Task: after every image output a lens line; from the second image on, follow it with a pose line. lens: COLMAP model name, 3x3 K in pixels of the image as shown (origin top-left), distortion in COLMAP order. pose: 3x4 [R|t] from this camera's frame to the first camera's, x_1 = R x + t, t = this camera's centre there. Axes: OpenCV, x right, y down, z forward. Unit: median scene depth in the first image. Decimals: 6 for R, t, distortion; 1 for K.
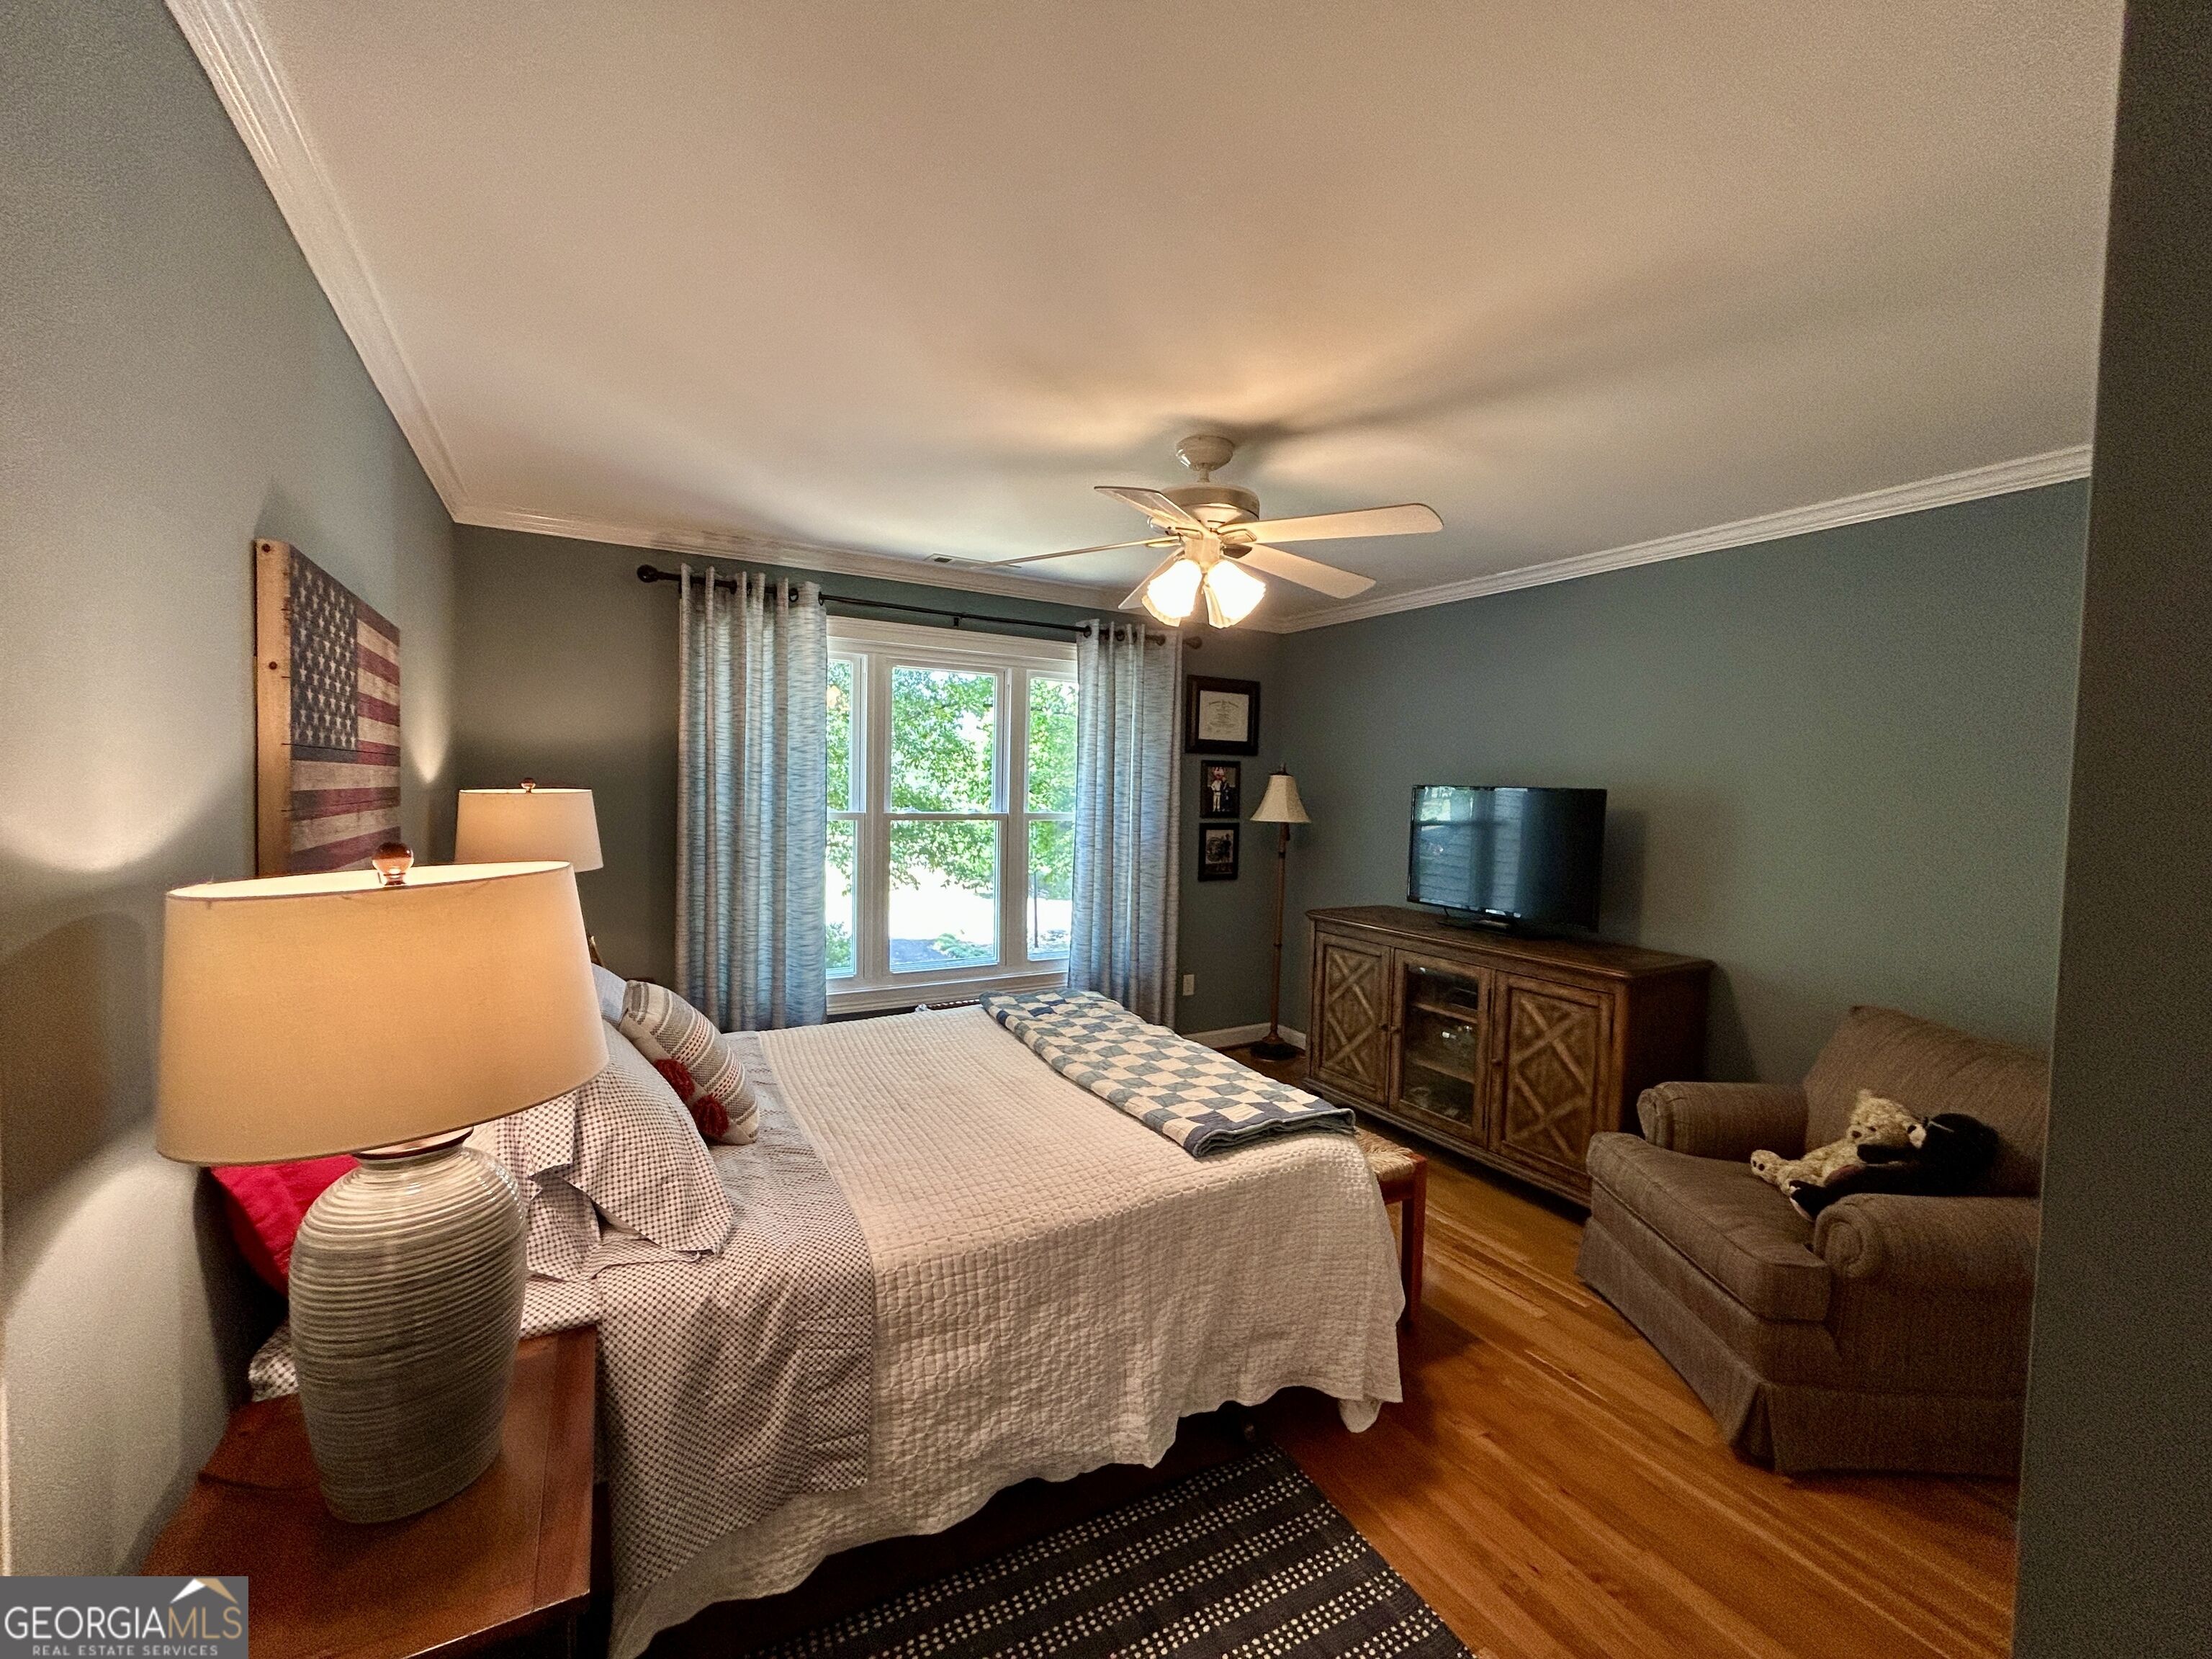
lens RADIAL K [[893.9, 0, 1103.6], [0, 893.9, 823.8], [0, 0, 1]] dist [-0.004496, 0.002242]
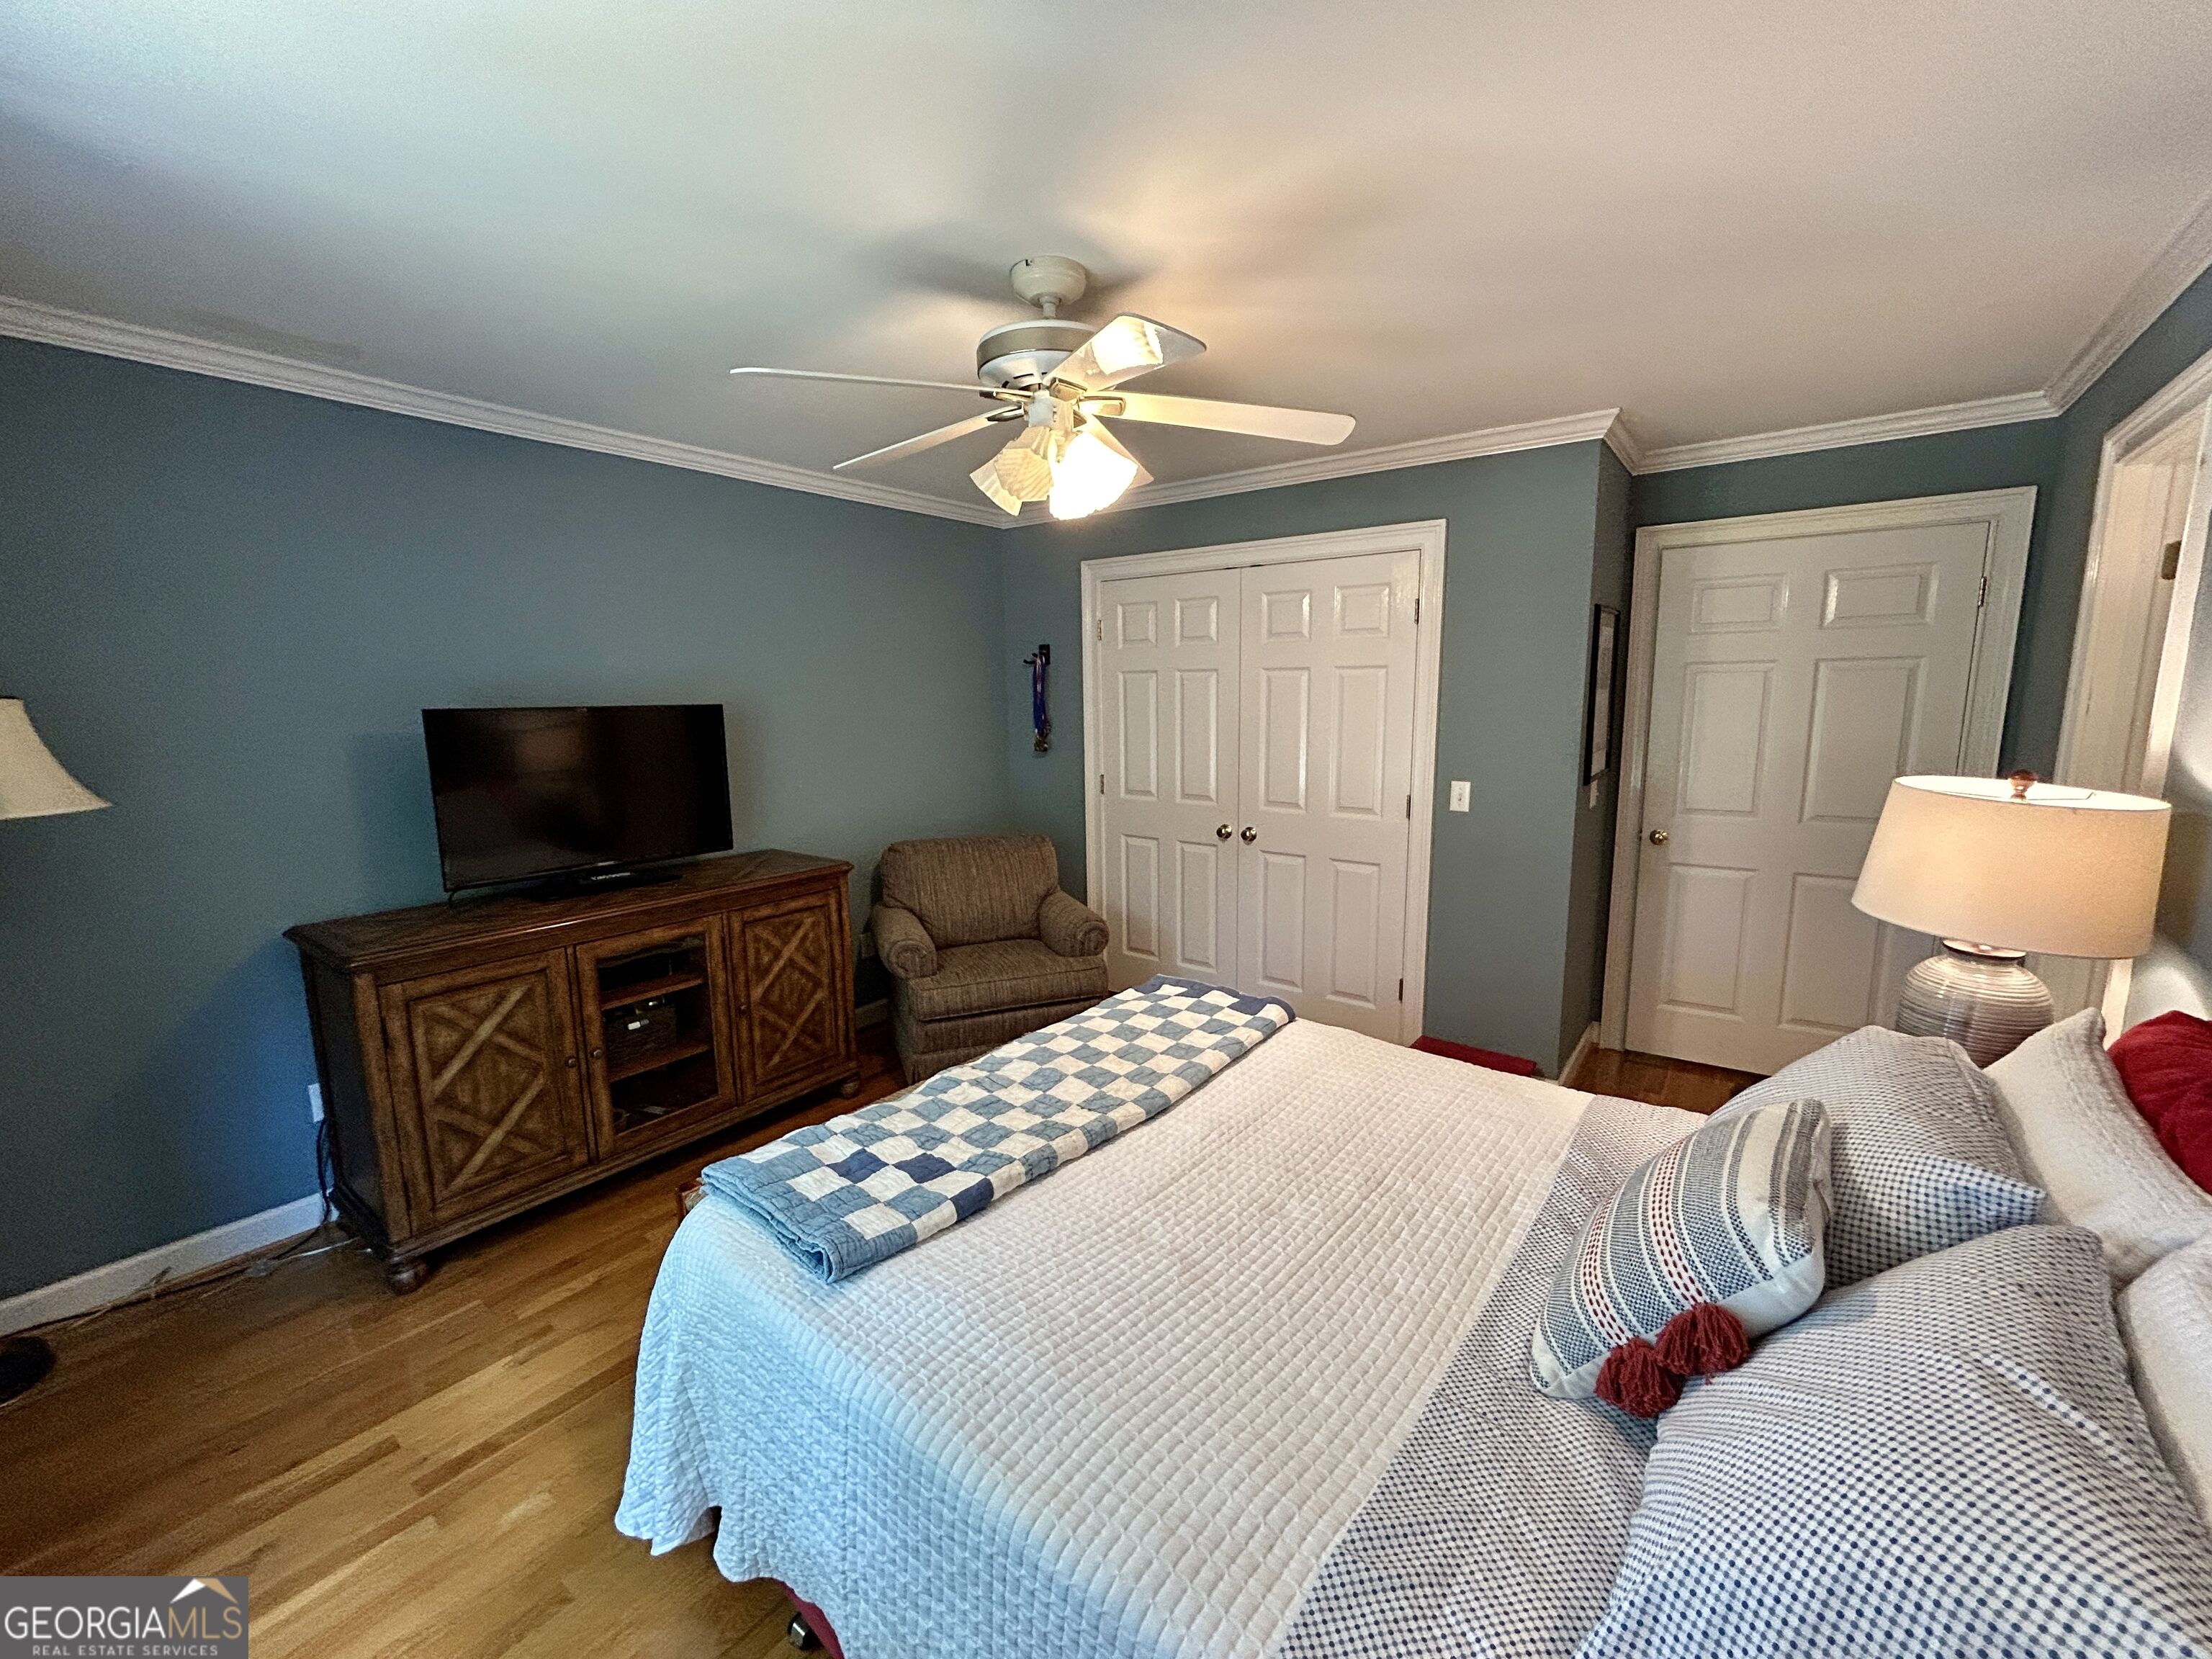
lens RADIAL K [[893.9, 0, 1102.6], [0, 893.9, 825.1], [0, 0, 1]] dist [-0.004496, 0.002242]
pose [[-0.373926, -0.162322, 0.913143, -0.458373], [0.044685, 0.980269, 0.192552, -0.069888], [-0.926381, 0.112804, -0.359295, 0.873481]]
